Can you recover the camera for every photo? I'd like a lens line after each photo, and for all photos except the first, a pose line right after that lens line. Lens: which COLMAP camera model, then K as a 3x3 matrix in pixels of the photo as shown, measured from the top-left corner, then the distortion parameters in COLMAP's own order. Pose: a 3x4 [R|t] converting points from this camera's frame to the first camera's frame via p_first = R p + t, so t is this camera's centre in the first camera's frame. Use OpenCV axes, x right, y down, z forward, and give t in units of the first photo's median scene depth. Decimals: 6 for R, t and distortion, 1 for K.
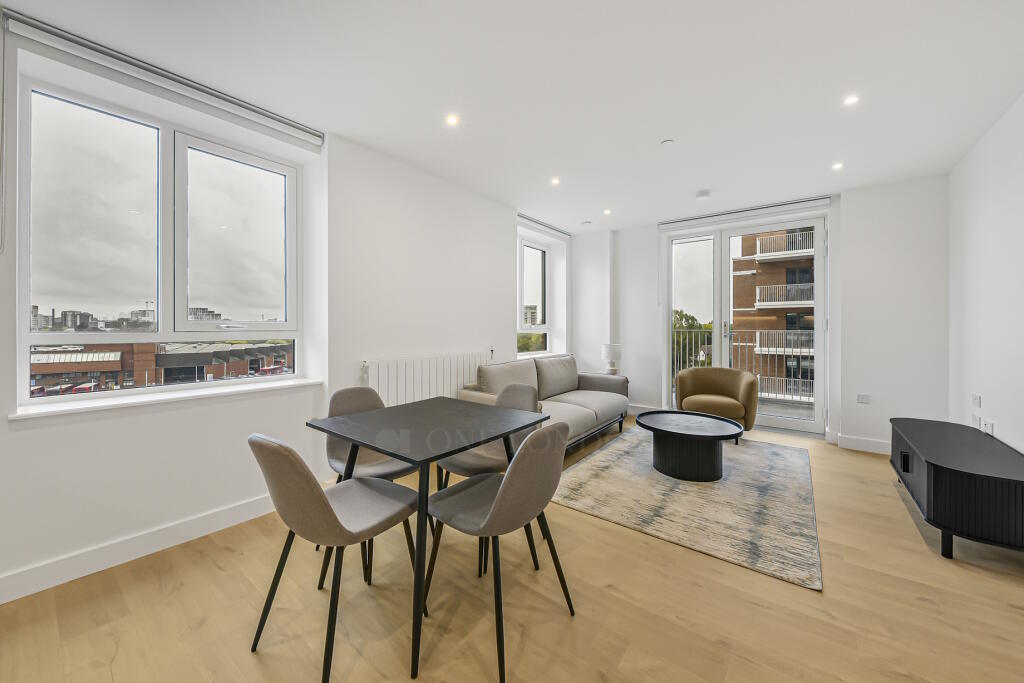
lens RADIAL K [[379.9, 0, 476.8], [0, 379.9, 336.6], [0, 0, 1]] dist [0.000369, -0.000078]
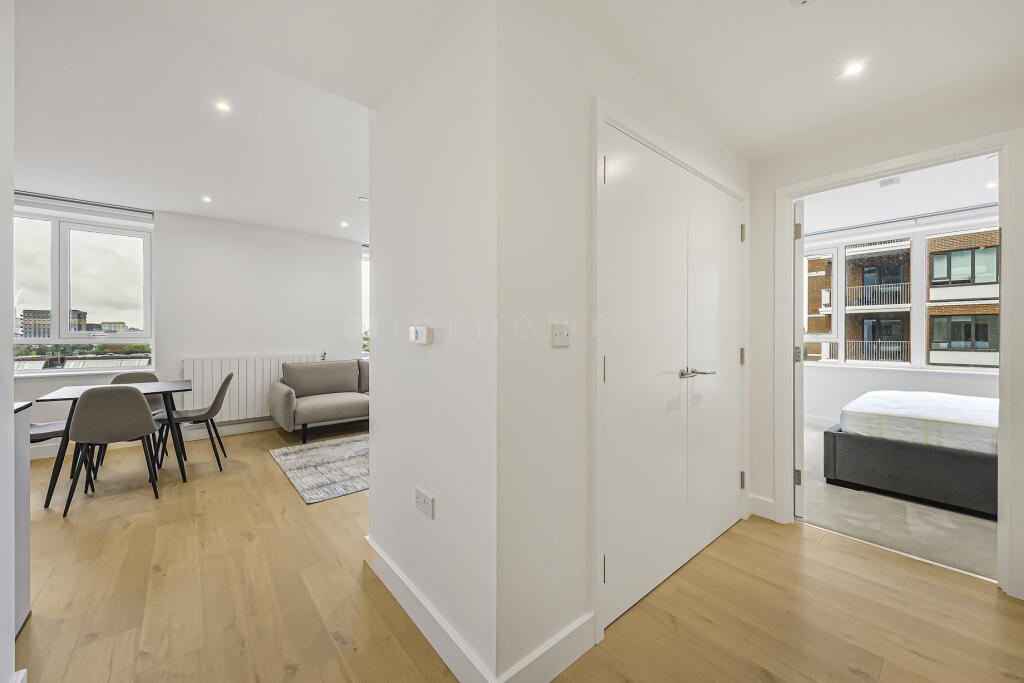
lens RADIAL K [[379.9, 0, 476.8], [0, 379.9, 336.6], [0, 0, 1]] dist [0.000369, -0.000078]
pose [[0.980202, 0.000609, -0.197998, 1.278843], [-0.004683, 0.999787, -0.020110, 0.007602], [0.197943, 0.020640, 0.979996, -0.277214]]
